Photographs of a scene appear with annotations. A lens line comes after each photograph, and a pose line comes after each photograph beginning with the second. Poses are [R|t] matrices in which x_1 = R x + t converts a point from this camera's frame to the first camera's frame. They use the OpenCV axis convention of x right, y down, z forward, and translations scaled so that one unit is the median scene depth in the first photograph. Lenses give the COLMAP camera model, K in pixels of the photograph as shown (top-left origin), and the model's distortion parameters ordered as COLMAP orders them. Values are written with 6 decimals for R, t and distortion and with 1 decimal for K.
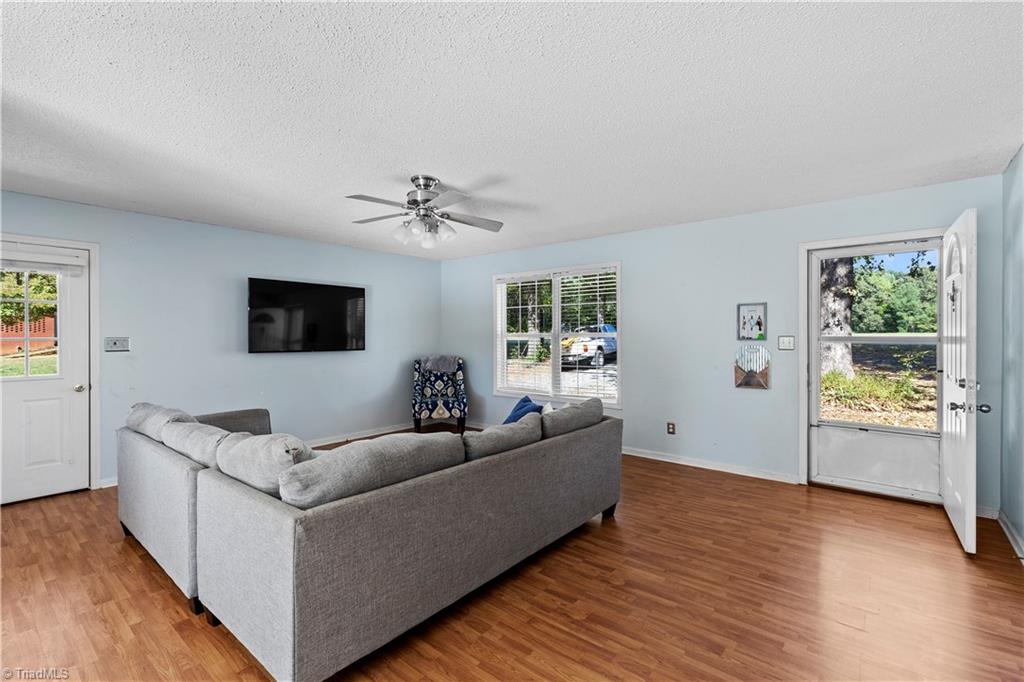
lens RADIAL K [[462.6, 0, 514.3], [0, 462.6, 338.9], [0, 0, 1]] dist [0.002726, 0.000099]
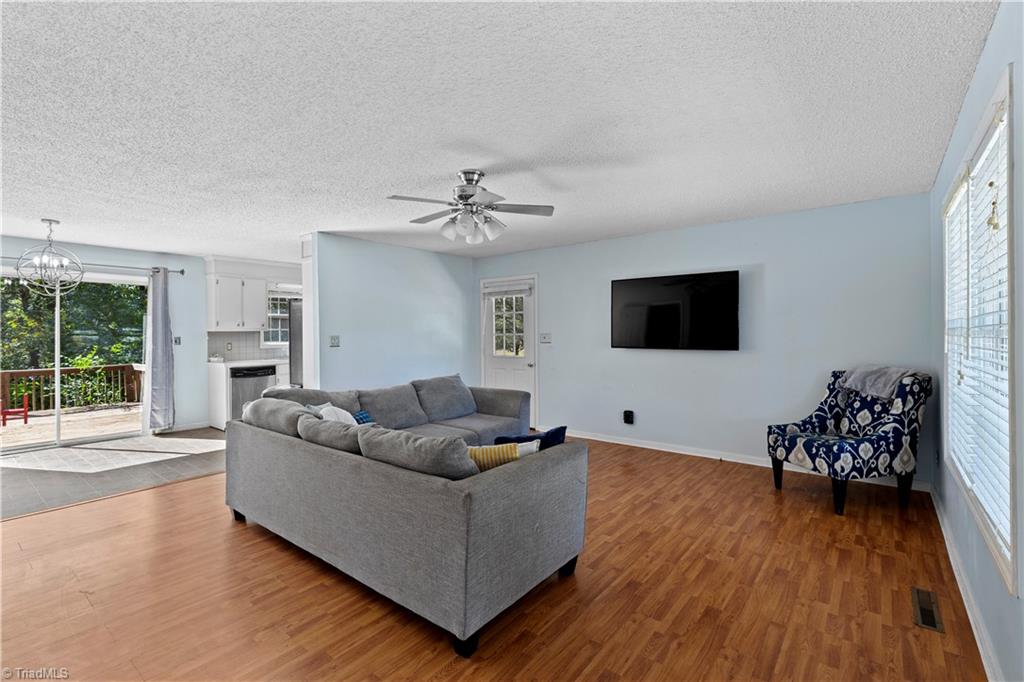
lens RADIAL K [[462.6, 0, 514.2], [0, 462.6, 334.4], [0, 0, 1]] dist [0.002726, 0.000099]
pose [[0.016248, 0.008468, -0.999832, 0.545251], [-0.002963, 0.999960, 0.008421, -0.009671], [0.999864, 0.002826, 0.016273, 0.744194]]
